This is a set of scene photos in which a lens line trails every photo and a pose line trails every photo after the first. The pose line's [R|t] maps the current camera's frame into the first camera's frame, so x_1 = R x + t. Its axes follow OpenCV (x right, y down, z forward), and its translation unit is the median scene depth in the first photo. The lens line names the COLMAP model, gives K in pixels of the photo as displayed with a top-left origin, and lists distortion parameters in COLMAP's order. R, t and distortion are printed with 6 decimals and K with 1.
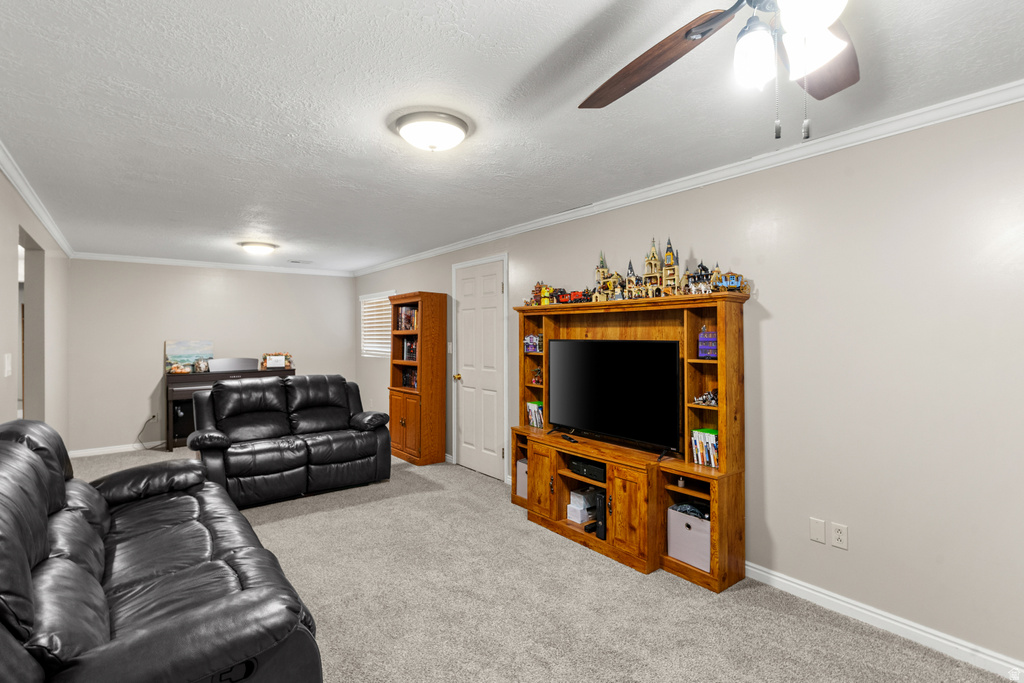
lens RADIAL K [[467.9, 0, 507.9], [0, 467.9, 338.6], [0, 0, 1]] dist [-0.000755, -0.000124]
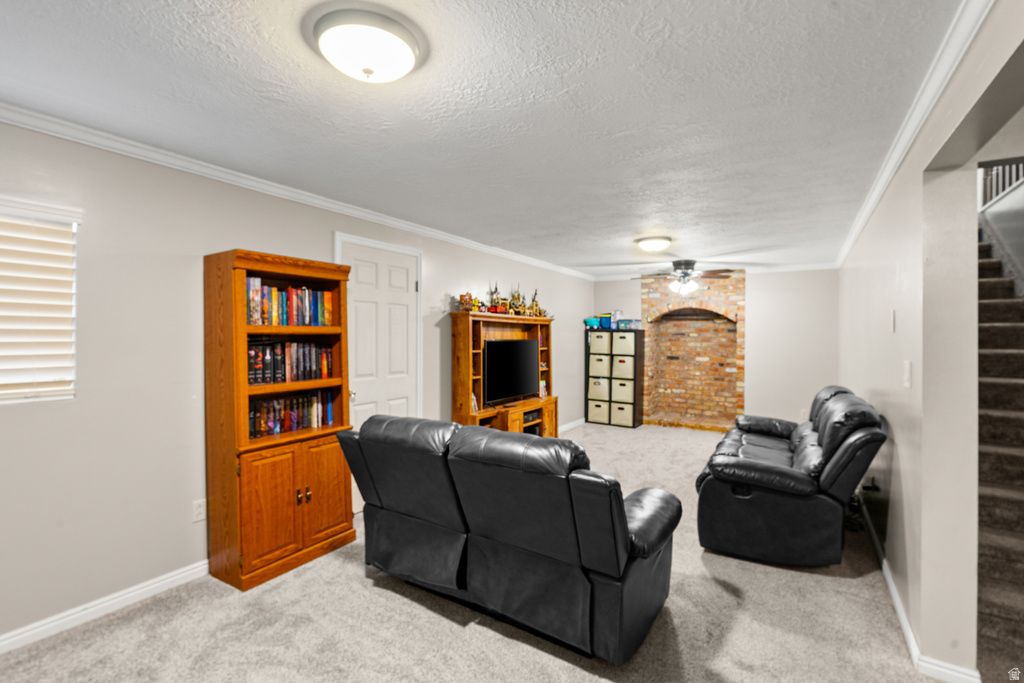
lens RADIAL K [[467.9, 0, 507.9], [0, 467.9, 338.6], [0, 0, 1]] dist [-0.000755, -0.000124]
pose [[-0.323974, -0.006510, 0.946043, -1.178038], [-0.001880, 0.999979, 0.006237, -0.011099], [-0.946064, 0.000242, -0.323980, 1.367333]]
